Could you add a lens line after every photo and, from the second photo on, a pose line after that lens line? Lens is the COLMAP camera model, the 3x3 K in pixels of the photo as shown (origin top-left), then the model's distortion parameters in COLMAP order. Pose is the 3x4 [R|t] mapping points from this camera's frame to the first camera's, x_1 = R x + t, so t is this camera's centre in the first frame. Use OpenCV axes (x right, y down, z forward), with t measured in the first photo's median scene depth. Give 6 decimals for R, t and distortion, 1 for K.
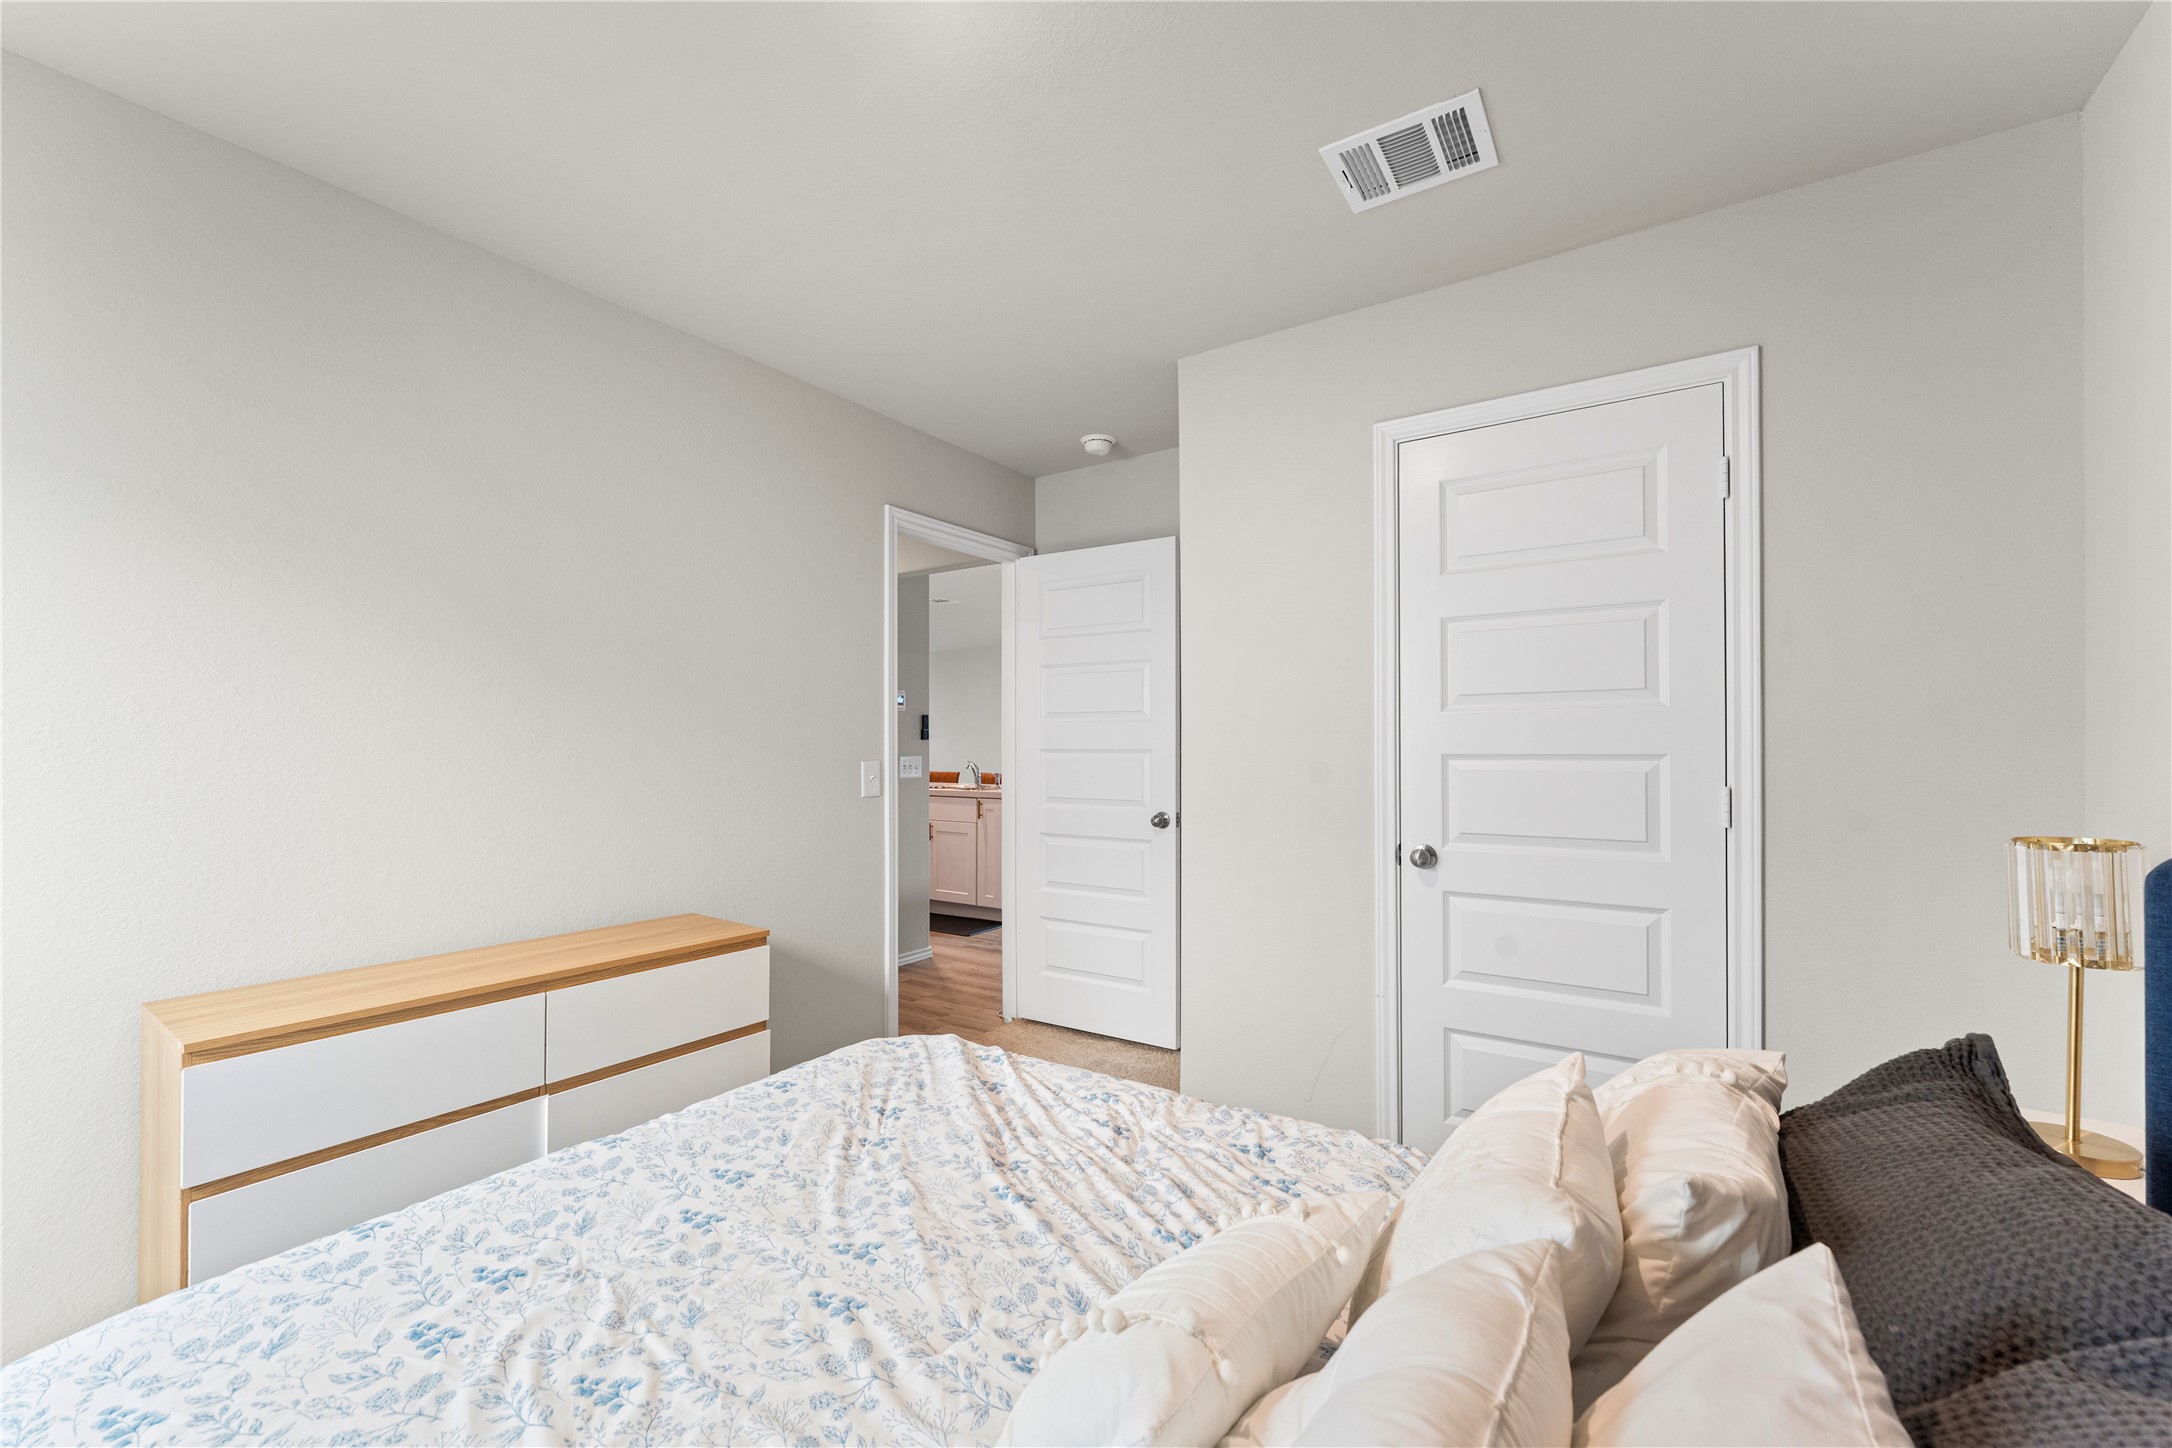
lens RADIAL K [[869.2, 0, 1090.6], [0, 869.2, 733.3], [0, 0, 1]] dist [0.001230, 0.000230]
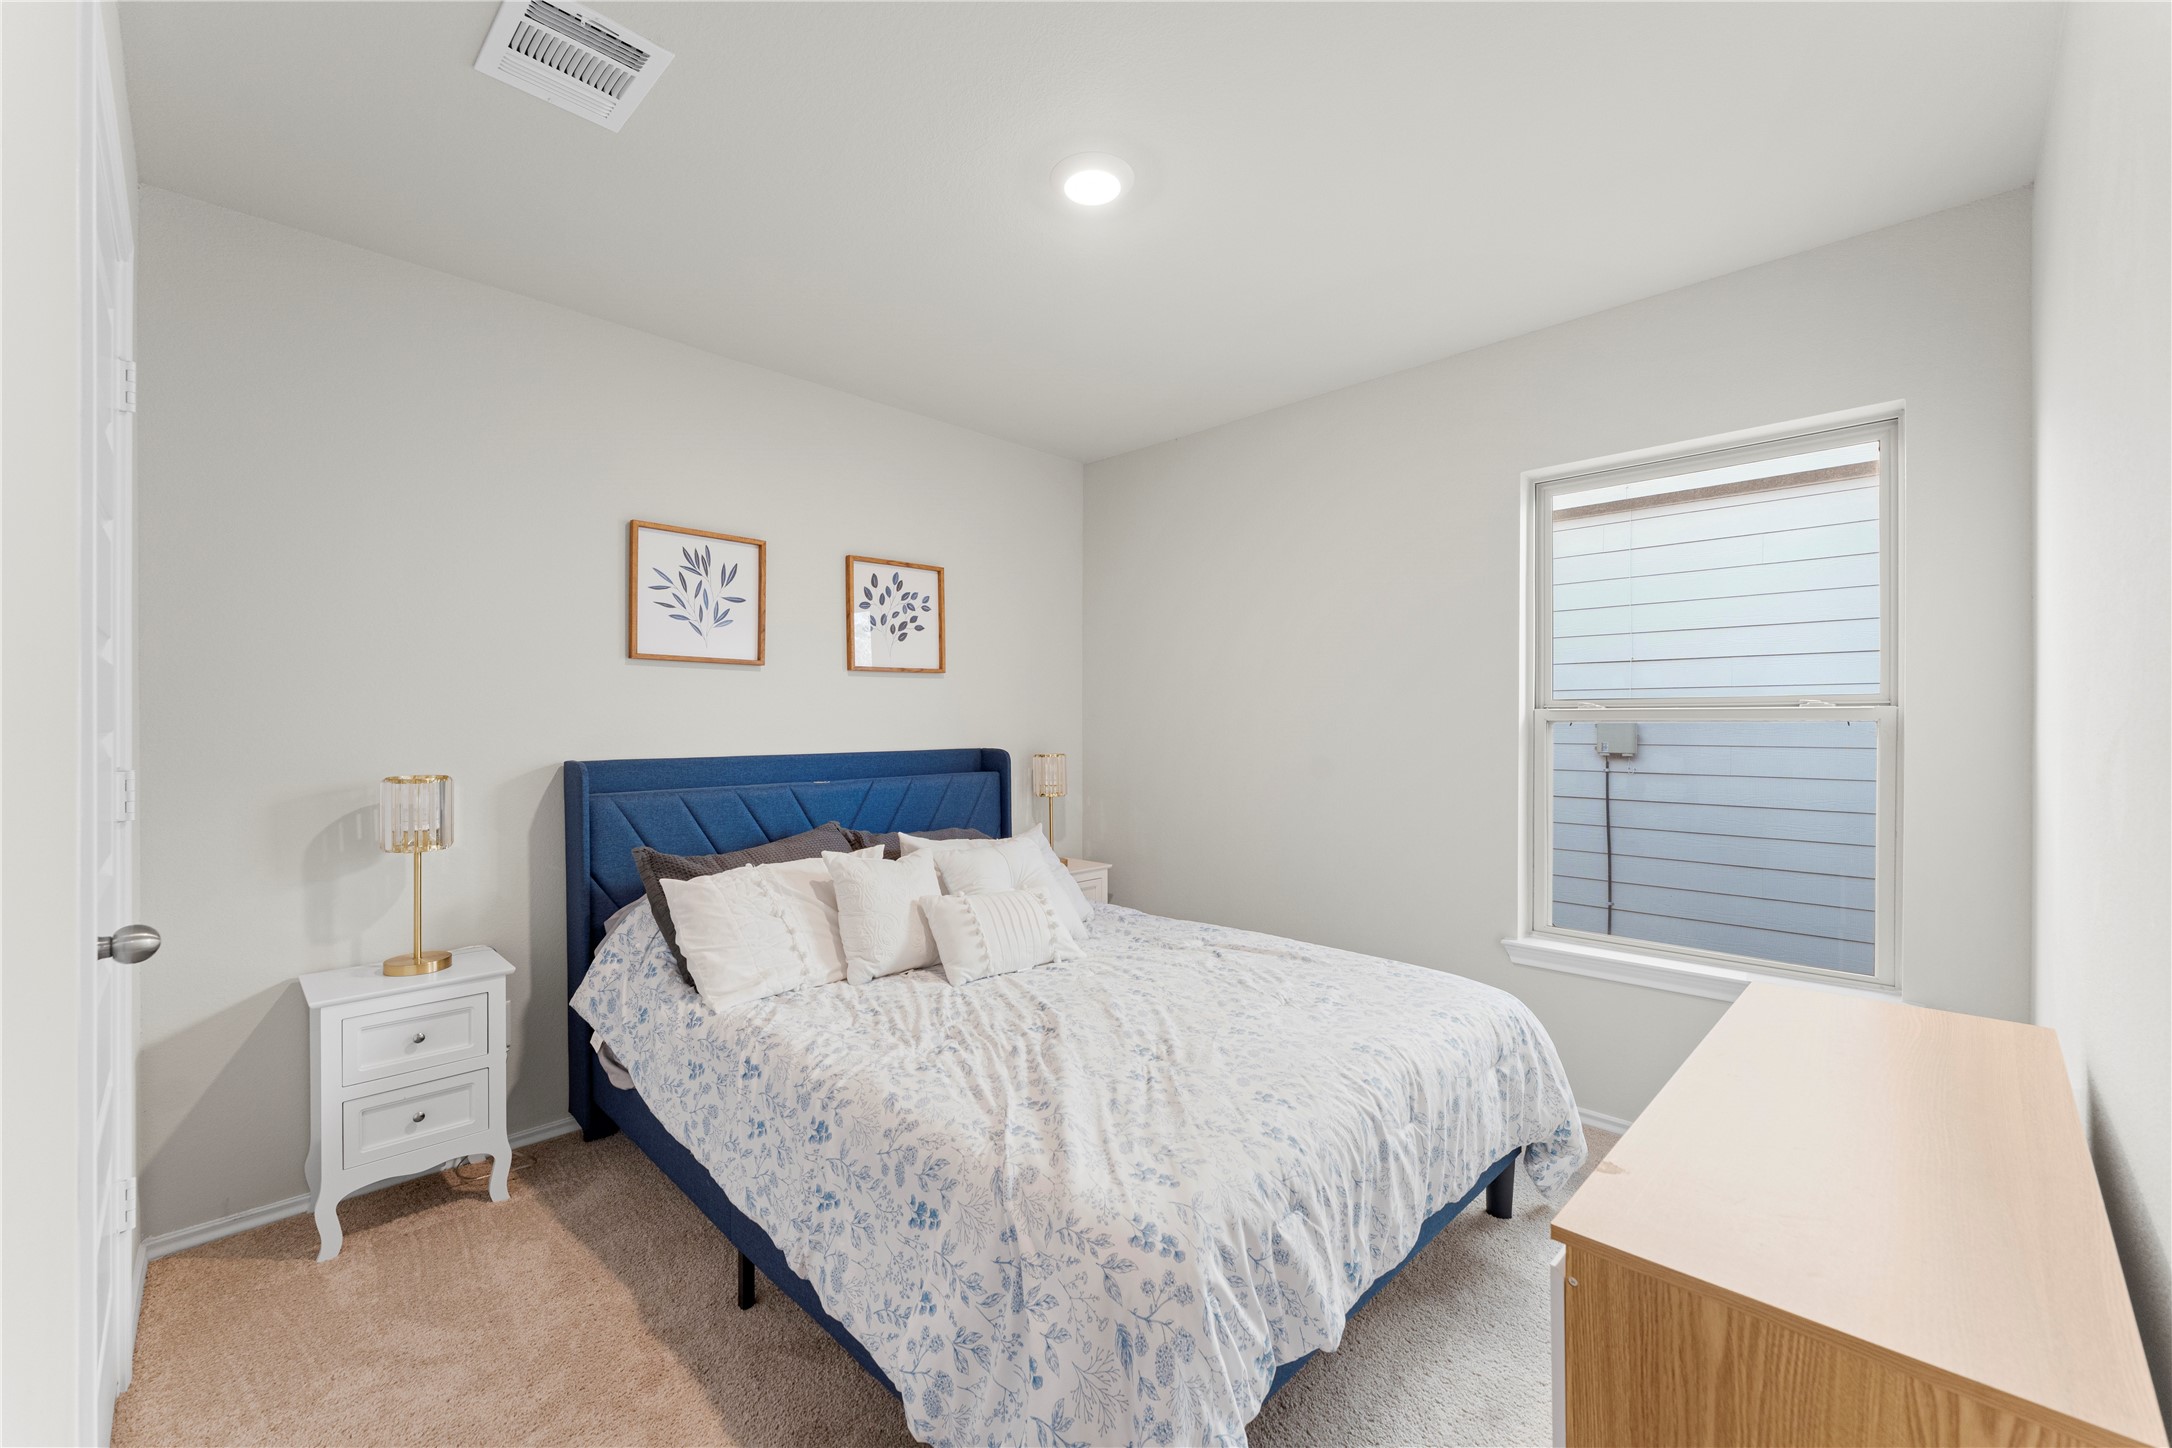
lens RADIAL K [[869.2, 0, 1083.9], [0, 869.2, 721.5], [0, 0, 1]] dist [0.001230, 0.000230]
pose [[-0.981659, 0.002116, 0.190635, -0.405682], [-0.000330, 0.999918, -0.012795, 0.037003], [-0.190646, -0.012623, -0.981578, 2.274194]]
